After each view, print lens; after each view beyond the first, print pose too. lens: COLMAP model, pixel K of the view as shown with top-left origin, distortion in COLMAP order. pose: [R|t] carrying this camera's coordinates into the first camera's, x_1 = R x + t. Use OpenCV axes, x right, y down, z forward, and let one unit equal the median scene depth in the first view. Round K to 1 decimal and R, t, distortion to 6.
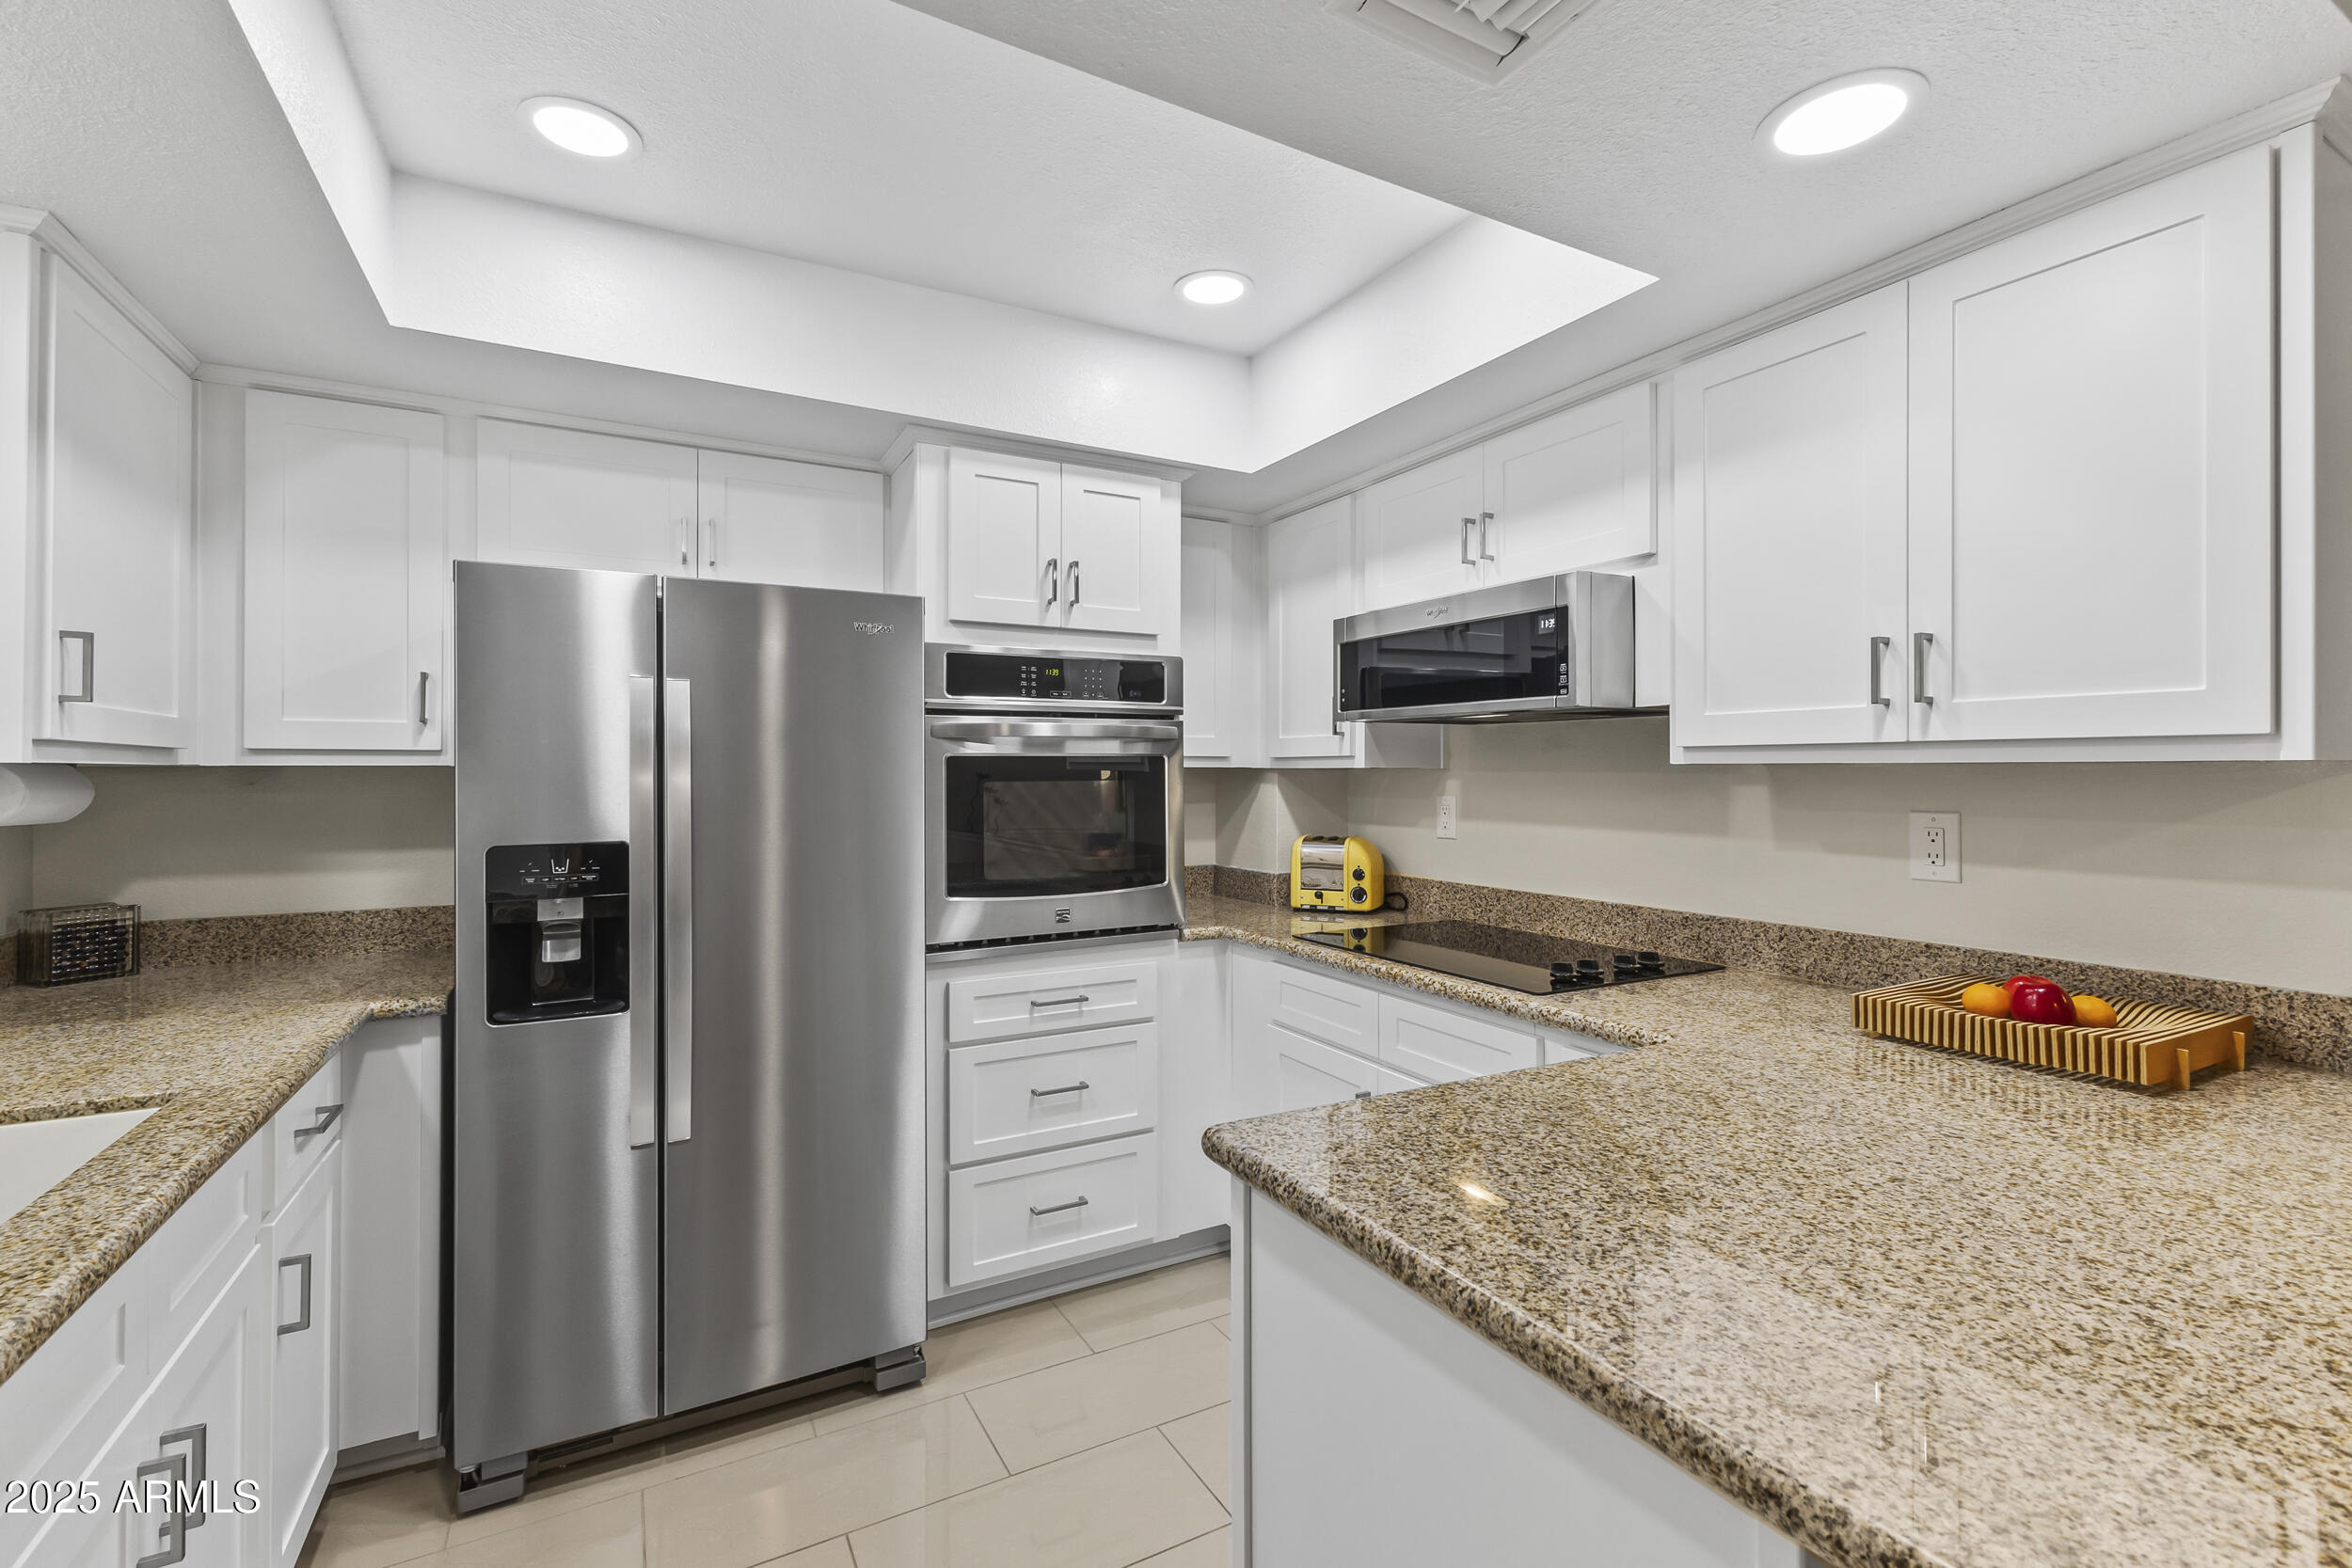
lens RADIAL K [[1026.0, 0, 1180.9], [0, 1026.0, 768.2], [0, 0, 1]] dist [0.008707, -0.000662]
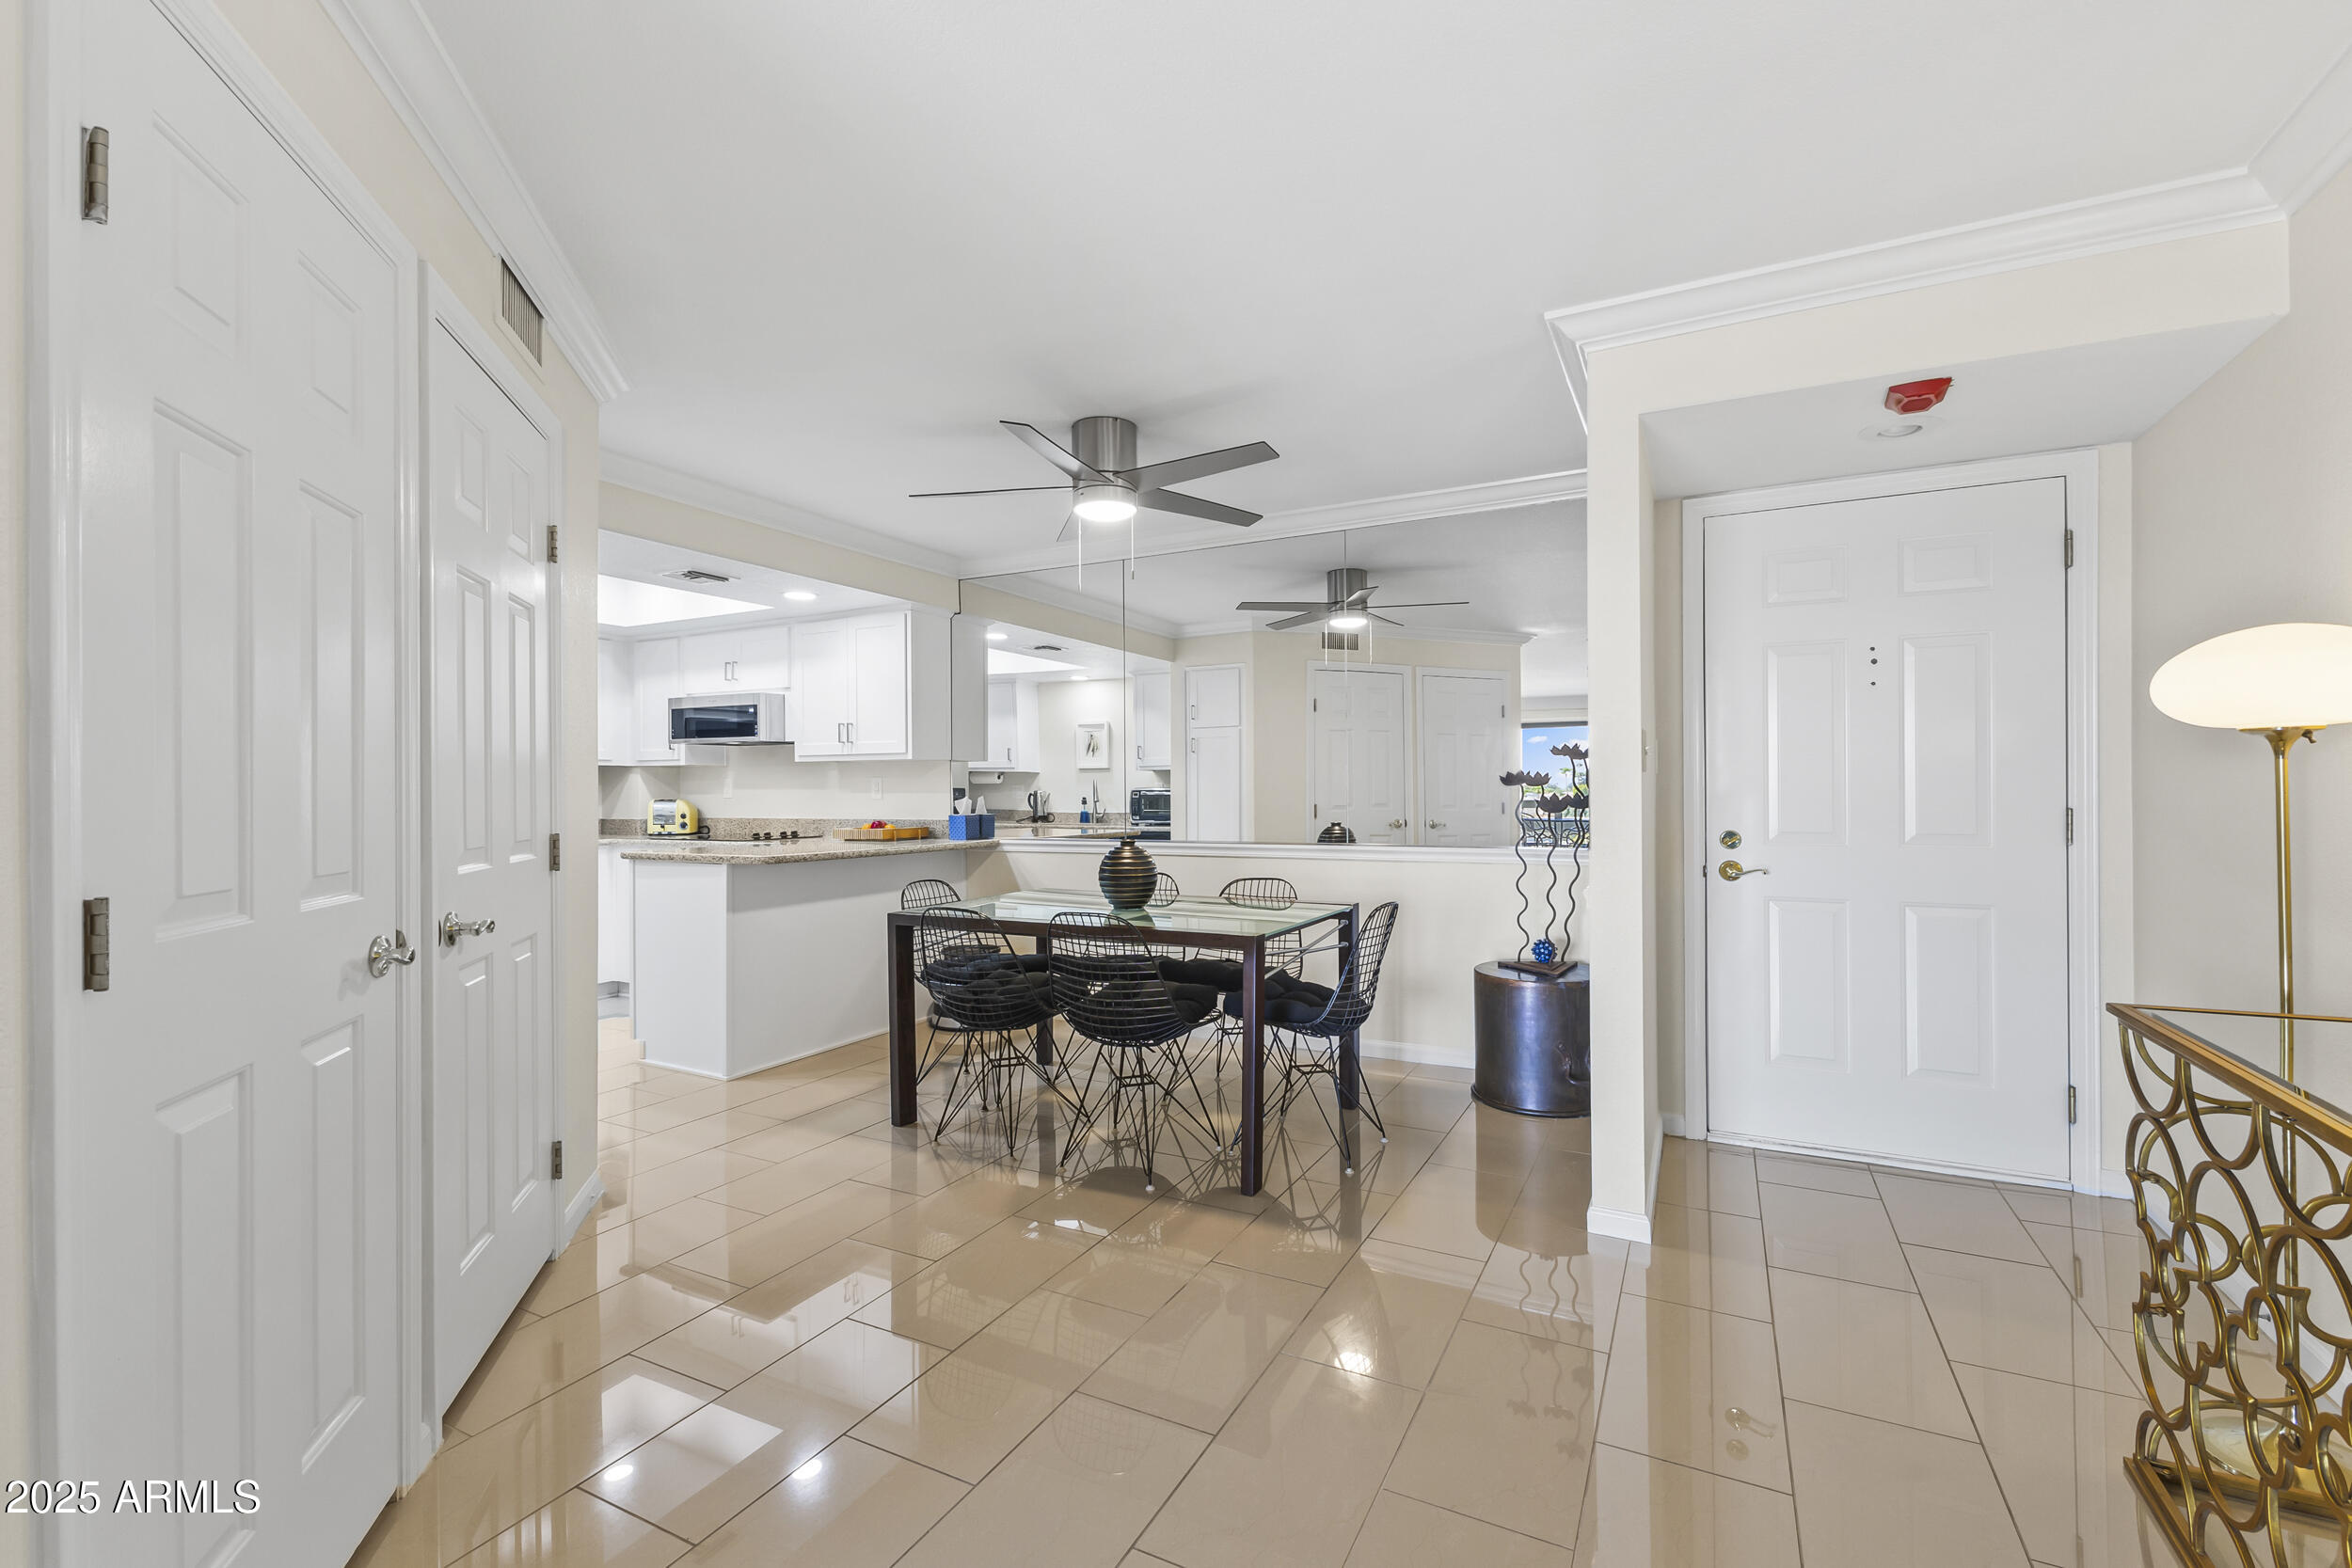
lens RADIAL K [[1026.0, 0, 1175.4], [0, 1026.0, 782.9], [0, 0, 1]] dist [0.008707, -0.000662]
pose [[0.837688, -0.002805, 0.546142, -0.178508], [0.004179, 0.999990, -0.001274, 0.057237], [-0.546133, 0.003350, 0.837692, -1.770488]]
